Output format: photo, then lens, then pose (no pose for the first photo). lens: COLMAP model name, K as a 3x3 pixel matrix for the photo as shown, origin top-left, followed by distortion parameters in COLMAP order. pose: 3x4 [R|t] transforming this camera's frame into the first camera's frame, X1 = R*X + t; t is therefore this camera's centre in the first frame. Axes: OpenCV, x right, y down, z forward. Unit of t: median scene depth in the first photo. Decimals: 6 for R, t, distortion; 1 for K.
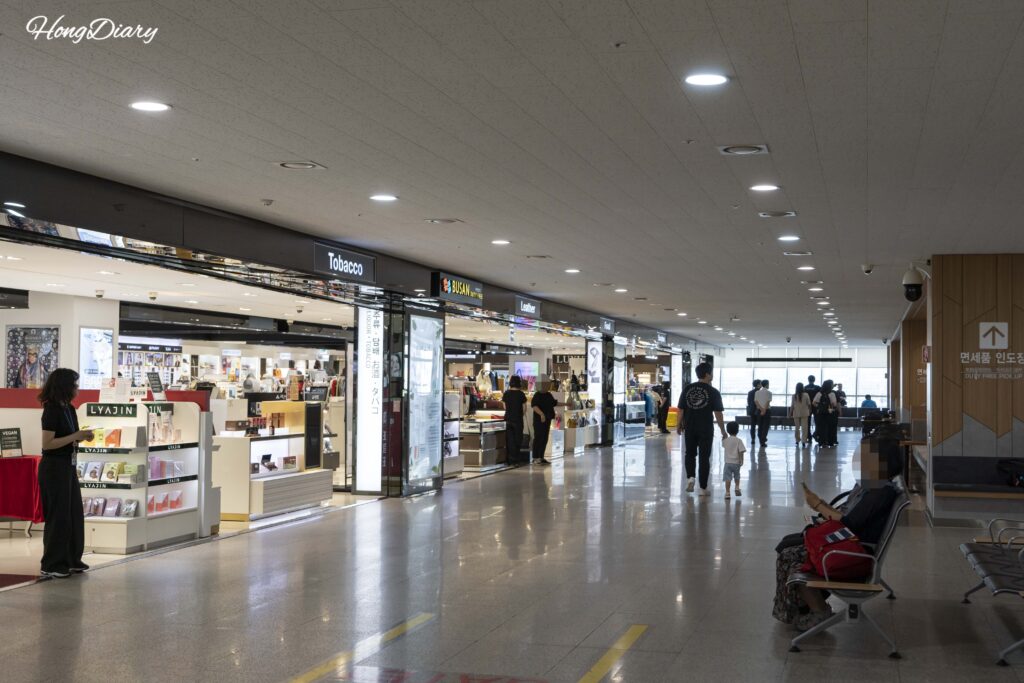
lens RADIAL K [[1322.8, 0, 512.0], [0, 1322.8, 341.5], [0, 0, 1]] dist [-0.215896, -0.006082]
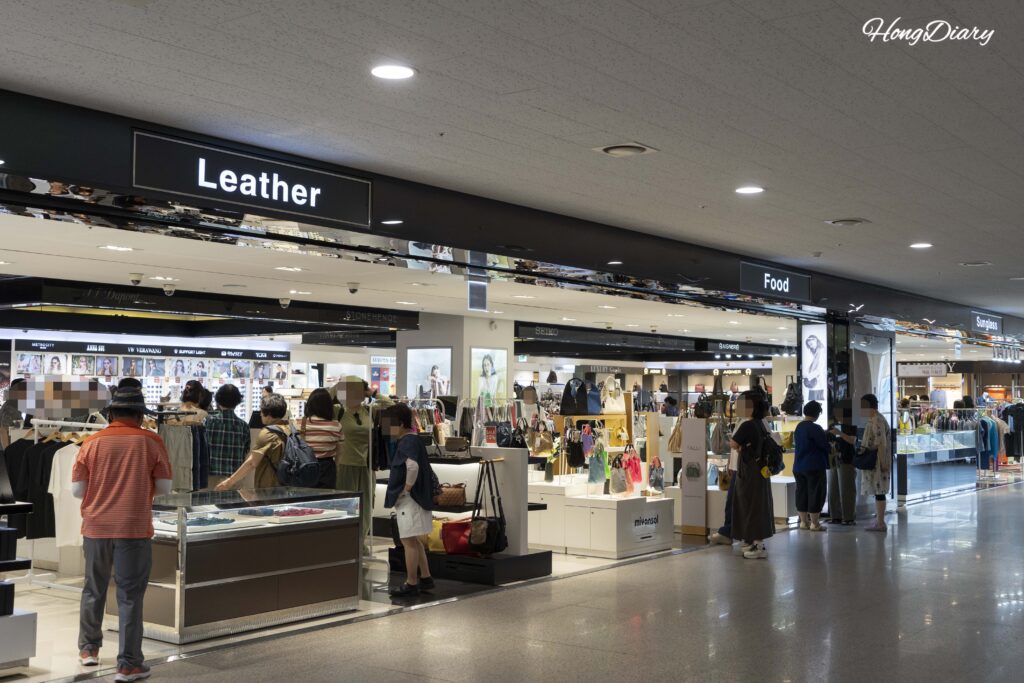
lens RADIAL K [[1167.2, 0, 512.0], [0, 1167.2, 341.5], [0, 0, 1]] dist [0.002404, -0.002867]
pose [[0.920452, -0.020398, -0.390323, 0.121683], [0.011961, 0.999640, -0.024033, 0.015473], [0.390672, 0.017453, 0.920364, 0.447647]]
